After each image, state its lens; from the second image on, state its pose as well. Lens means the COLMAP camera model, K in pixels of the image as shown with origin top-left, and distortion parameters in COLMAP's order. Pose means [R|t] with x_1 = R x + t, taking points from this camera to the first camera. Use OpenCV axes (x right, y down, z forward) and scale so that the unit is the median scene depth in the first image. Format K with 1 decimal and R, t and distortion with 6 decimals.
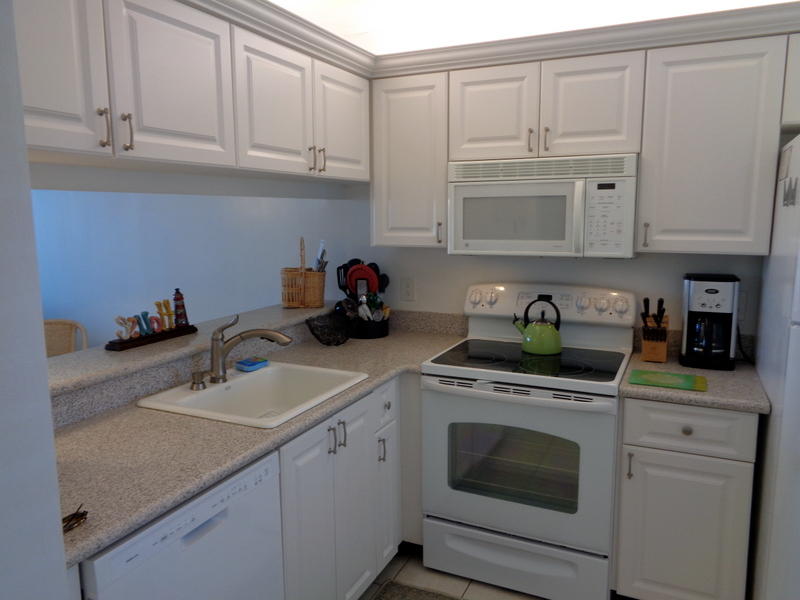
lens RADIAL K [[599.2, 0, 399.4], [0, 599.2, 296.6], [0, 0, 1]] dist [0.006202, 0.005458]
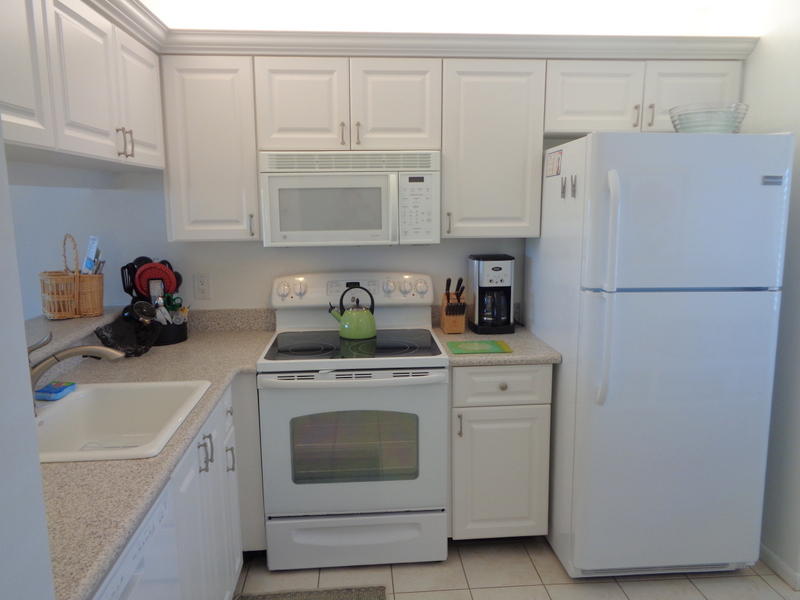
lens RADIAL K [[599.2, 0, 399.4], [0, 599.2, 296.6], [0, 0, 1]] dist [0.006202, 0.005458]
pose [[0.870132, -0.080658, 0.486174, -0.225016], [0.072583, 0.996732, 0.035456, -0.010357], [-0.487445, 0.004436, 0.873142, 0.053322]]
